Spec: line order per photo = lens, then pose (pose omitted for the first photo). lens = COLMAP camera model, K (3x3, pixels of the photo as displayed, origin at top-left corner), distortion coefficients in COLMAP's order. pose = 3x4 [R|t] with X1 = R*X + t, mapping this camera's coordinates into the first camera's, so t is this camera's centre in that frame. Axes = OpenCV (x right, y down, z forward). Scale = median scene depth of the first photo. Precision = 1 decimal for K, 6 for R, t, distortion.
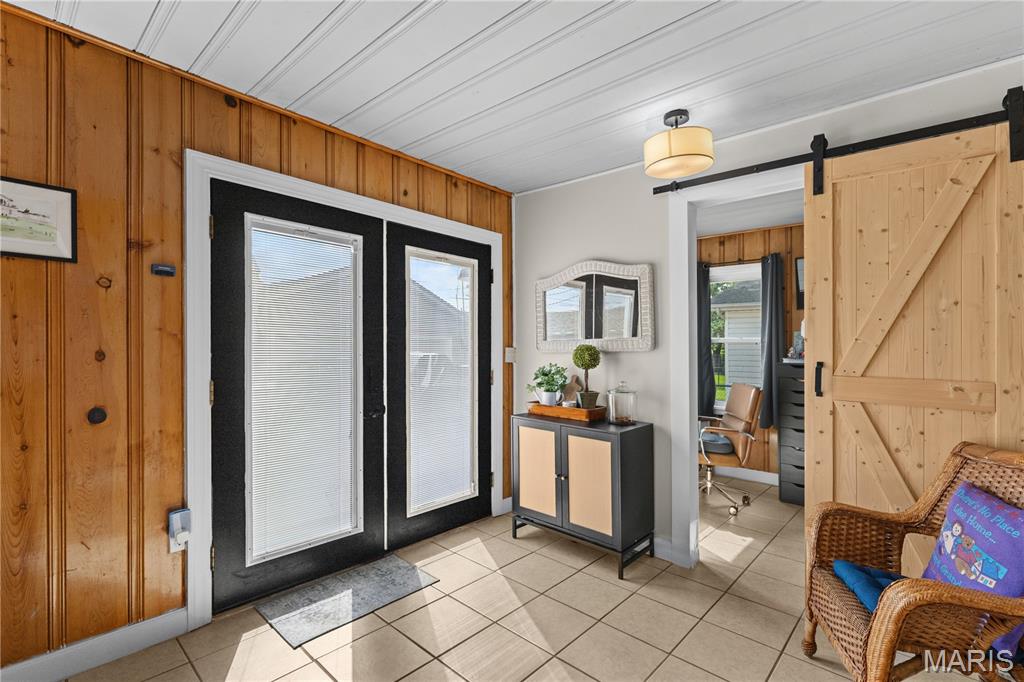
lens RADIAL K [[466.7, 0, 512.1], [0, 466.7, 345.1], [0, 0, 1]] dist [-0.003610, -0.000518]
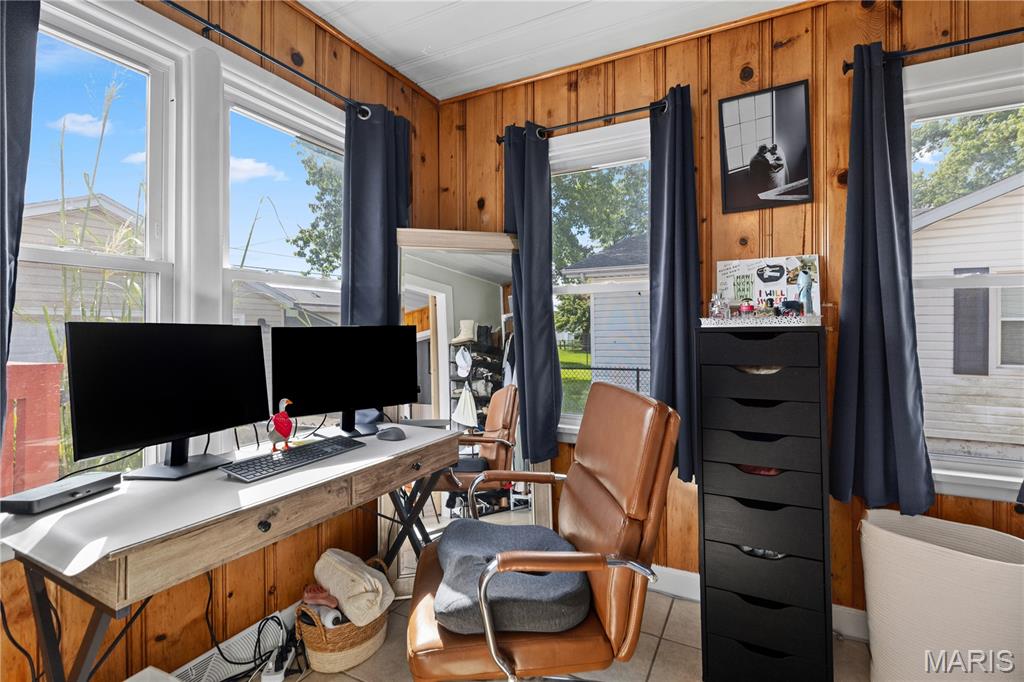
lens RADIAL K [[466.7, 0, 513.5], [0, 466.7, 334.7], [0, 0, 1]] dist [-0.003610, -0.000518]
pose [[0.967597, -0.008511, 0.252355, 0.280895], [0.006304, 0.999934, 0.009554, 0.035054], [-0.252420, -0.007654, 0.967587, 0.576451]]
